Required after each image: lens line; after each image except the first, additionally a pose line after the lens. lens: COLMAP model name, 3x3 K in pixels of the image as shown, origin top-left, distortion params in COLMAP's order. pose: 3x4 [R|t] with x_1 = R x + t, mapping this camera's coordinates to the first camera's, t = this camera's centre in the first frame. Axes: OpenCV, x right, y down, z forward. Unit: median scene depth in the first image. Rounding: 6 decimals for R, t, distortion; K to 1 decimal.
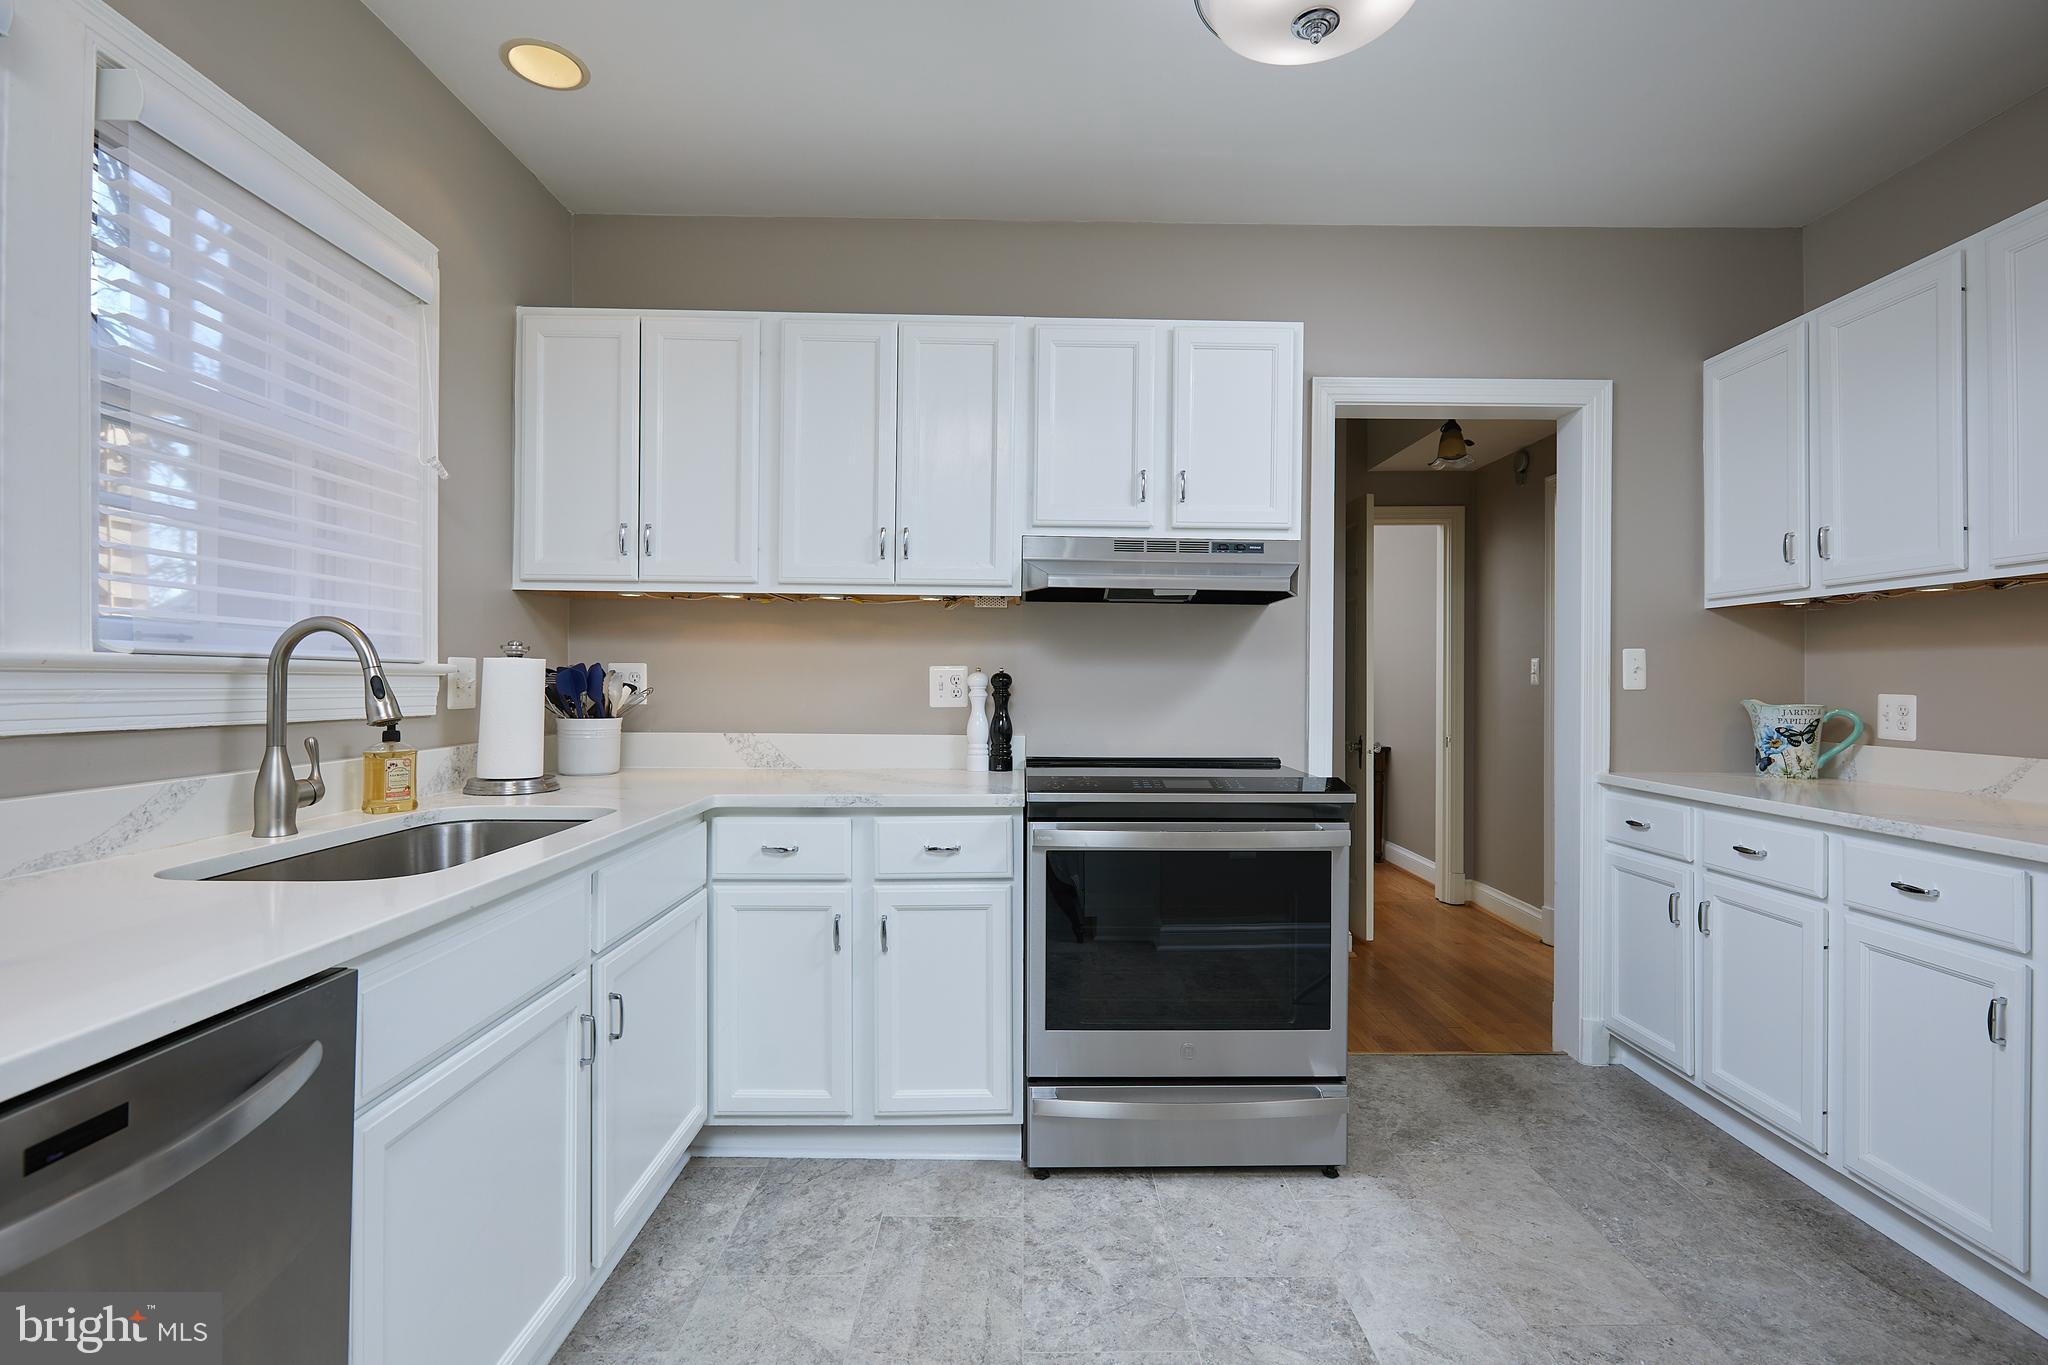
lens RADIAL K [[940.5, 0, 1027.8], [0, 940.5, 677.5], [0, 0, 1]] dist [0.005495, -0.000295]
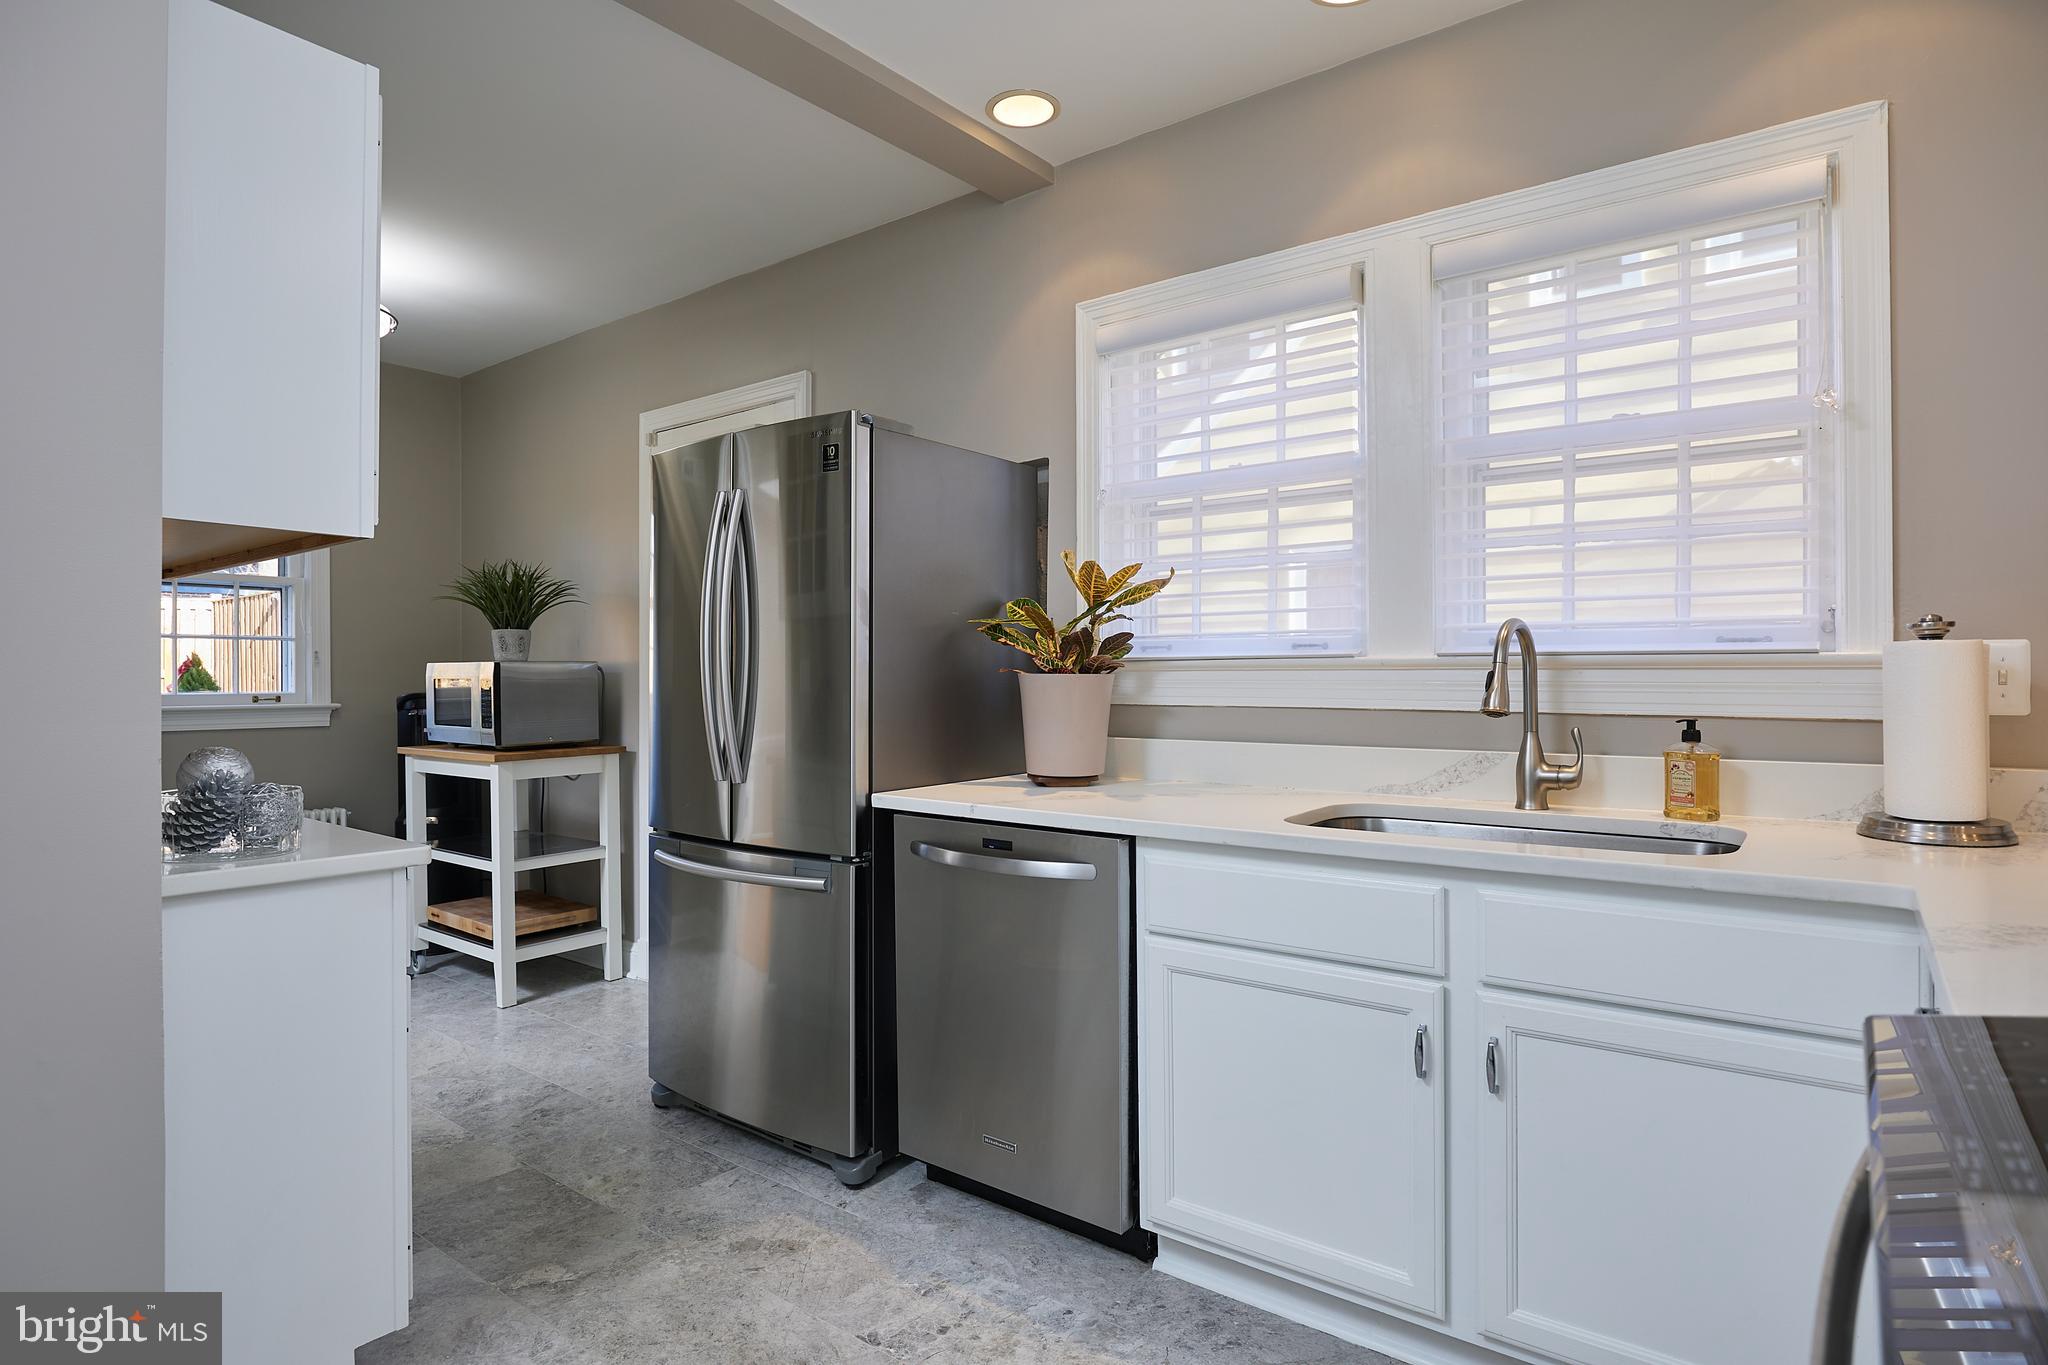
lens RADIAL K [[1119.4, 0, 1042.2], [0, 1119.4, 671.8], [0, 0, 1]] dist [0.000585, 0.002768]
pose [[-0.612164, 0.005838, -0.790709, 0.432409], [0.008613, 0.999963, 0.000714, -0.004338], [0.790684, -0.006373, -0.612192, 0.924624]]
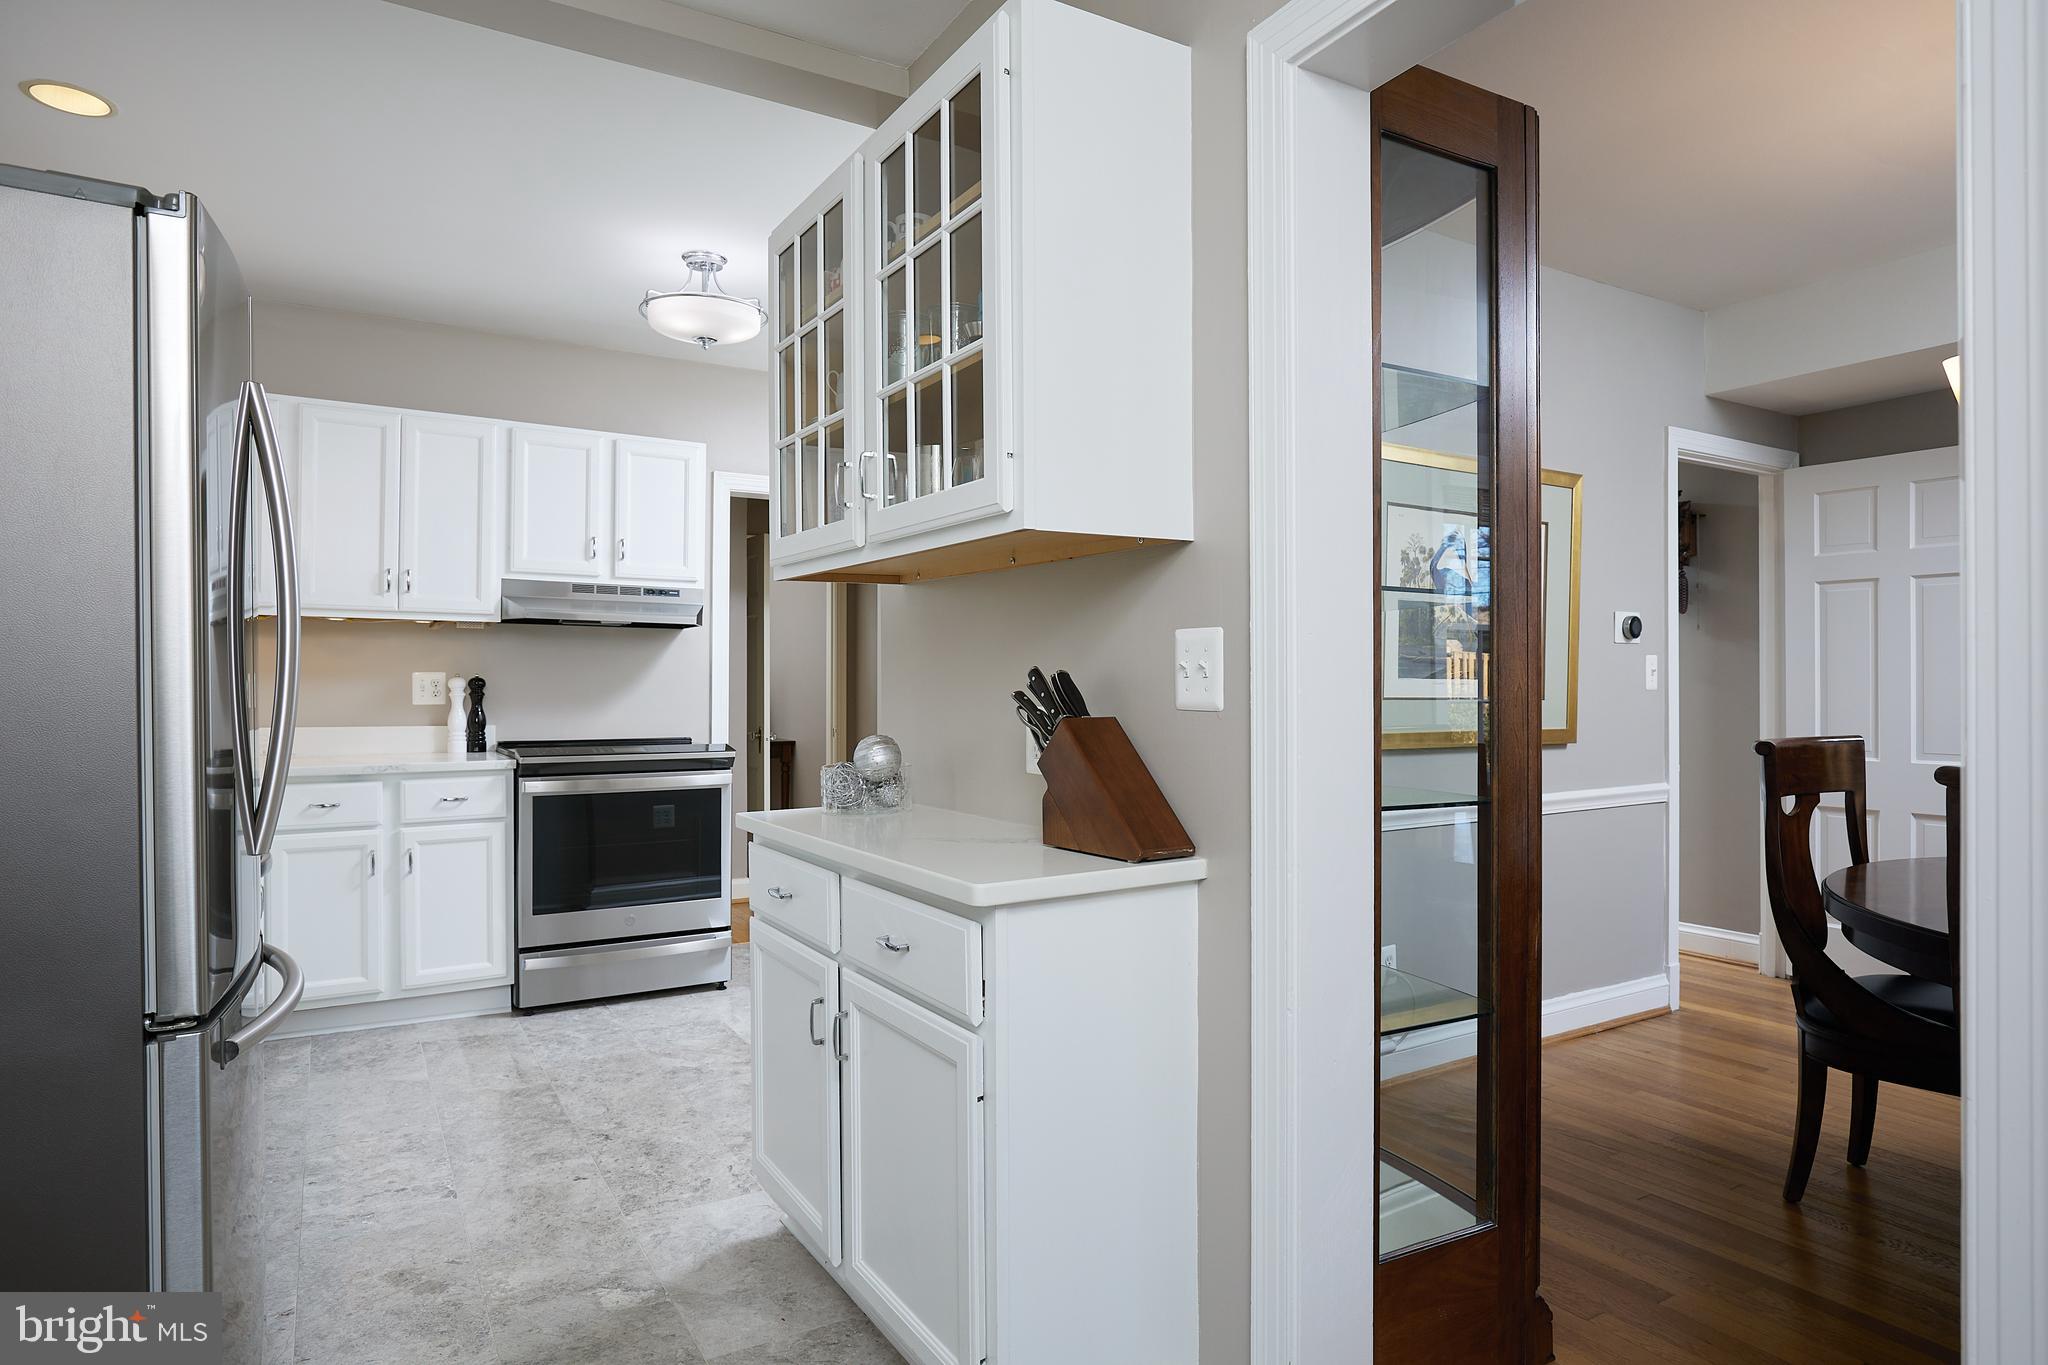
lens RADIAL K [[1119.4, 0, 1014.5], [0, 1119.4, 686.4], [0, 0, 1]] dist [0.000585, 0.002768]
pose [[0.861404, -0.004140, 0.507904, -0.196971], [0.000079, 0.999968, 0.008016, -0.005940], [-0.507921, -0.006865, 0.861376, -0.815606]]
